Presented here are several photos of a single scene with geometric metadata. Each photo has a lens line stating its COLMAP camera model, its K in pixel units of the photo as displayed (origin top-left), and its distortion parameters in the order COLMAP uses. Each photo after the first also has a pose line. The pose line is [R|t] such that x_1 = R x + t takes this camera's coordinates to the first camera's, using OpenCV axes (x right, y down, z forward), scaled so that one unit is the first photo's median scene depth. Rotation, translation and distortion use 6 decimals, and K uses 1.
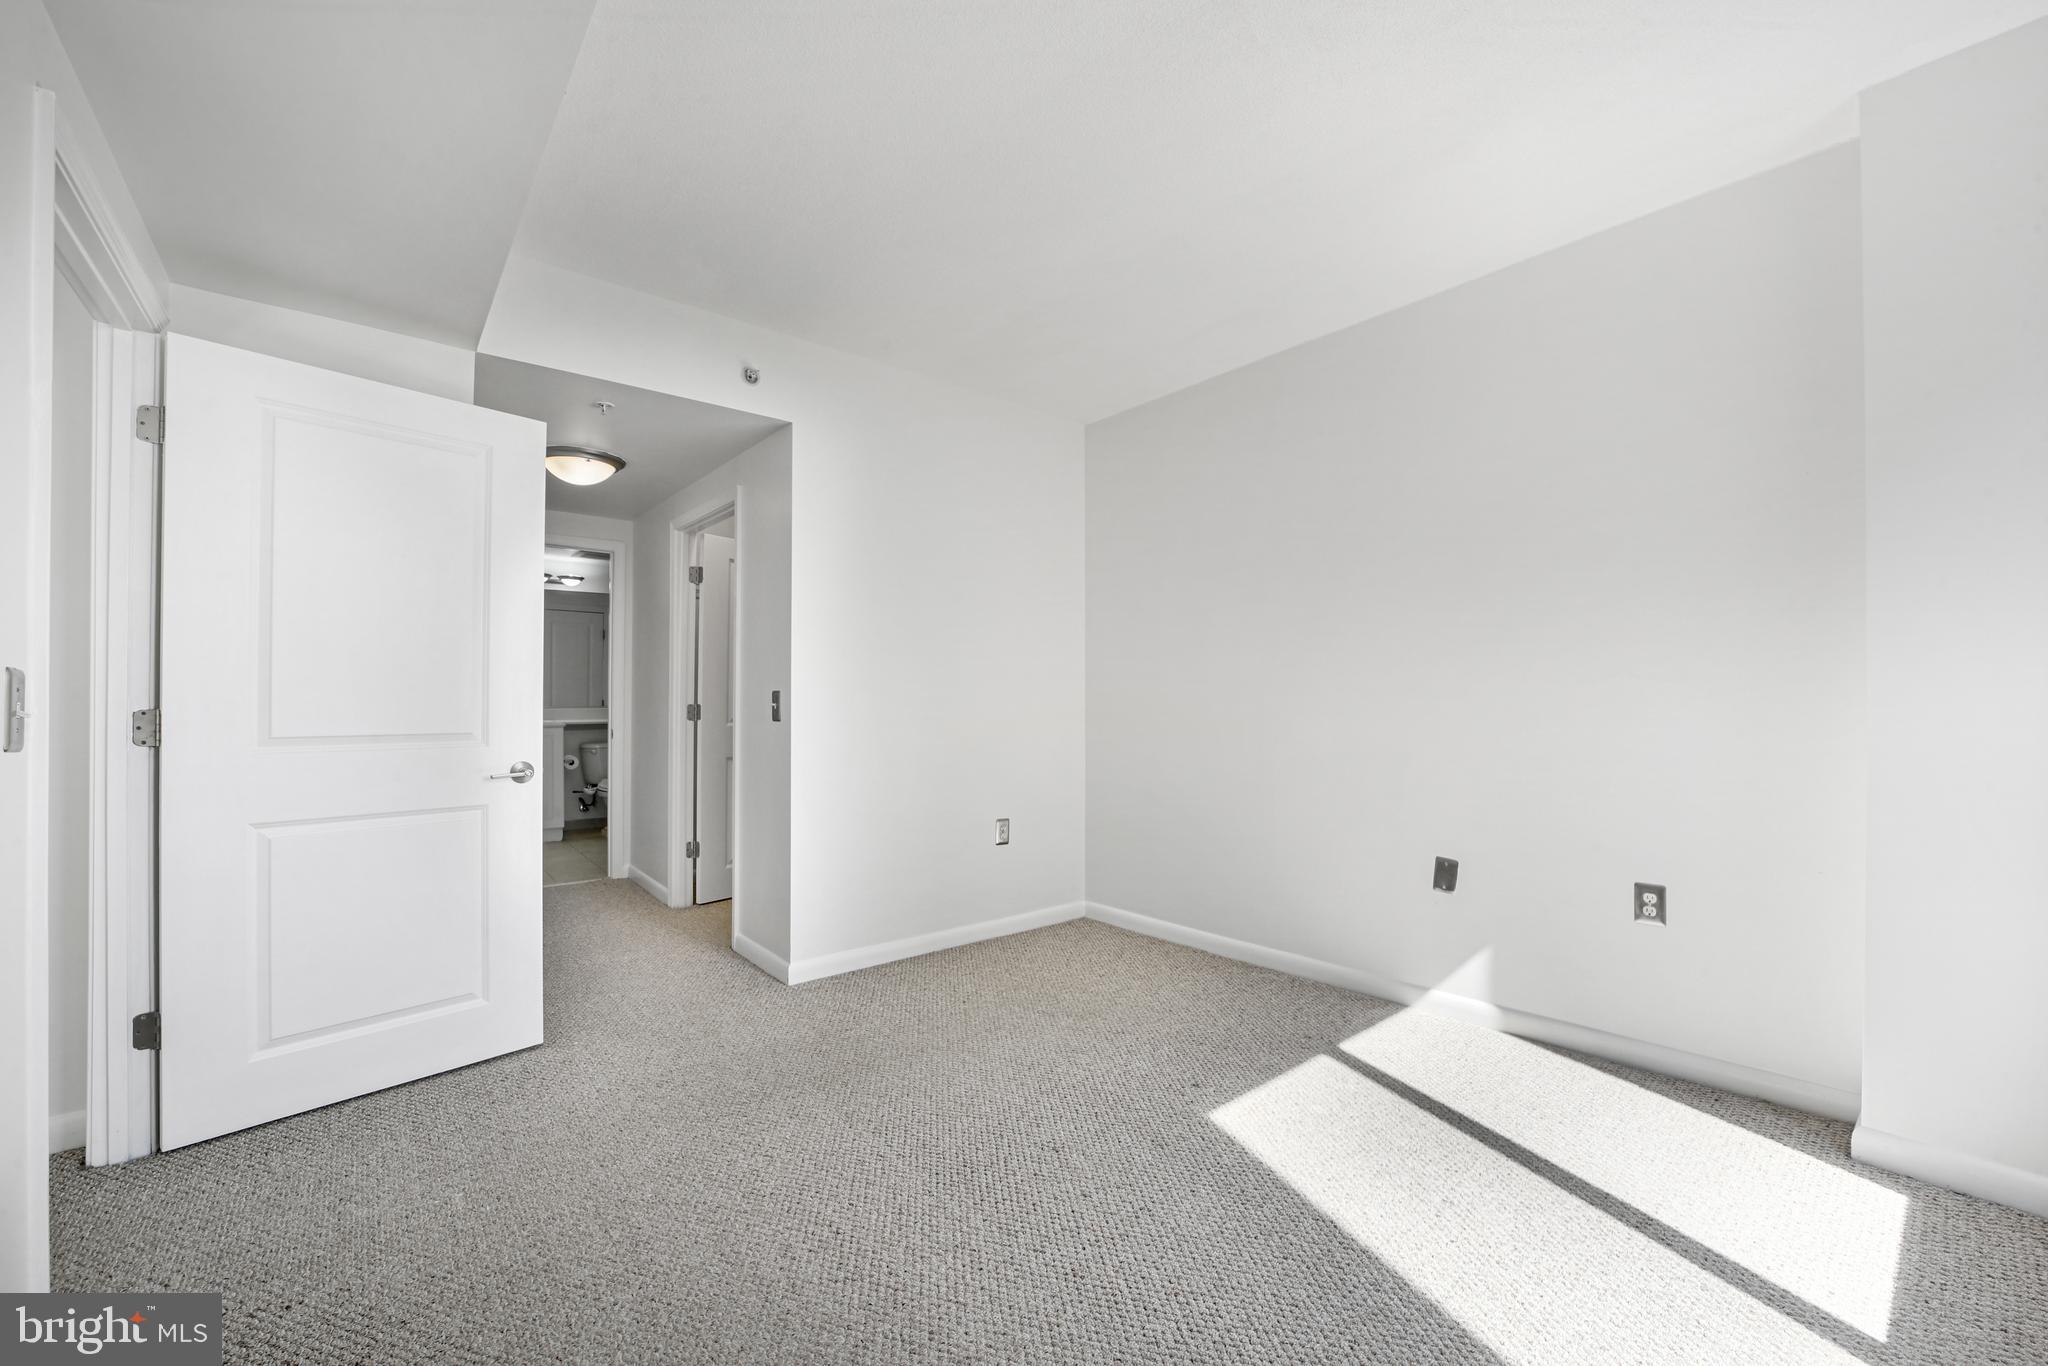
lens RADIAL K [[809.5, 0, 1039.7], [0, 809.5, 700.0], [0, 0, 1]] dist [-0.035177, 0.008537]
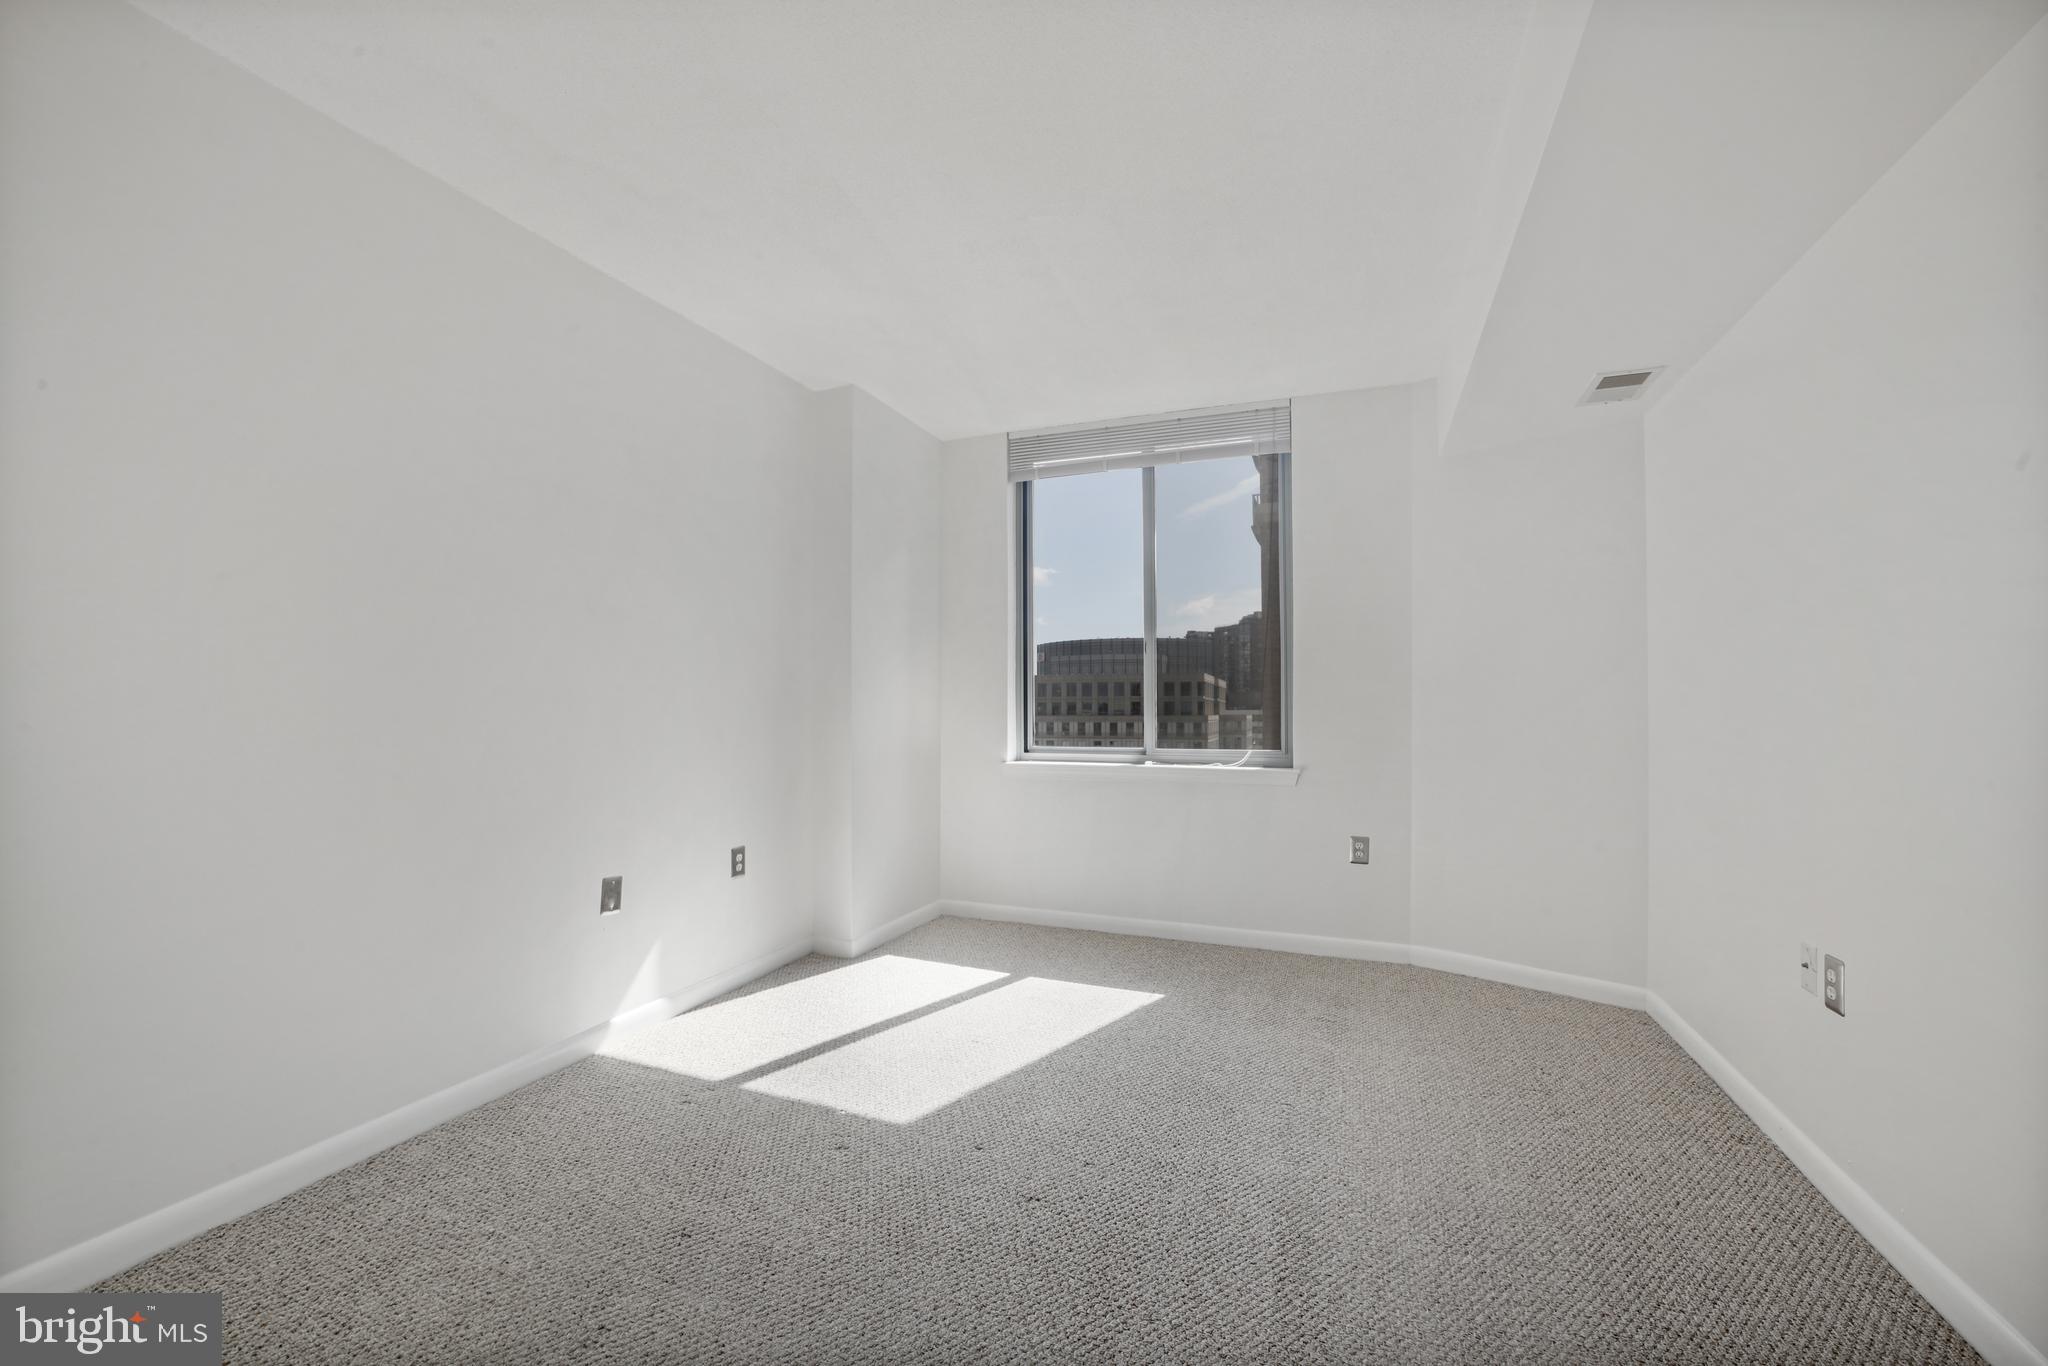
lens RADIAL K [[809.5, 0, 1039.7], [0, 809.5, 700.0], [0, 0, 1]] dist [-0.035177, 0.008537]
pose [[-0.473379, 0.012329, 0.880772, -0.587338], [0.000190, 0.999903, -0.013895, 0.000837], [-0.880859, -0.006410, -0.473336, 1.032734]]
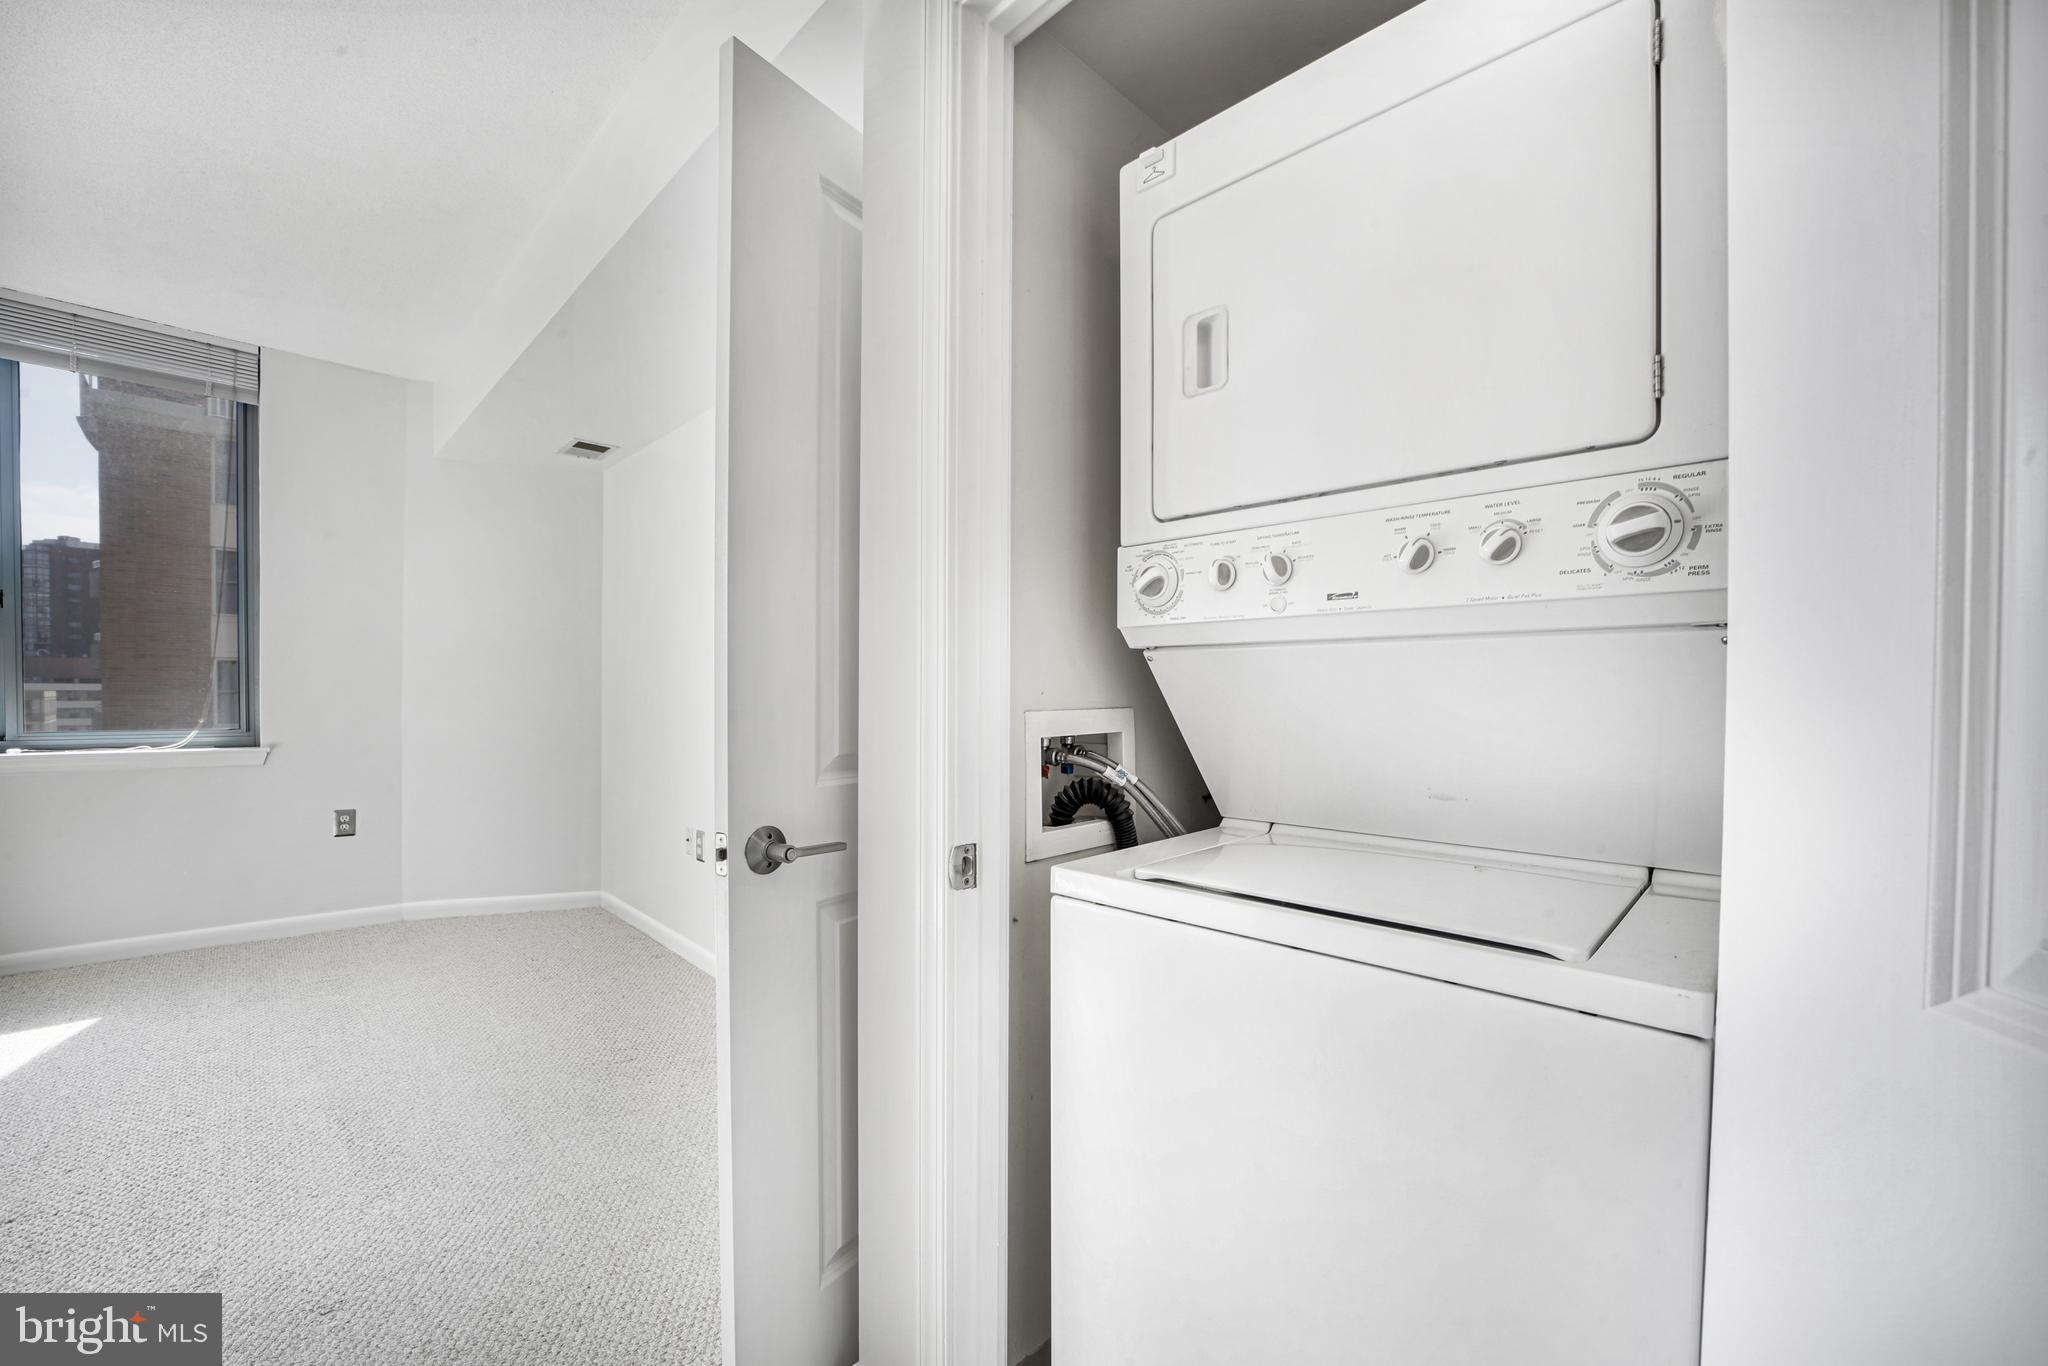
lens RADIAL K [[816.5, 0, 1028.5], [0, 816.5, 707.5], [0, 0, 1]] dist [-0.036193, 0.009100]
pose [[-0.997566, -0.007651, -0.069311, -0.716604], [-0.008860, 0.999814, 0.017156, 0.003261], [0.069167, 0.017728, -0.997448, 1.352727]]
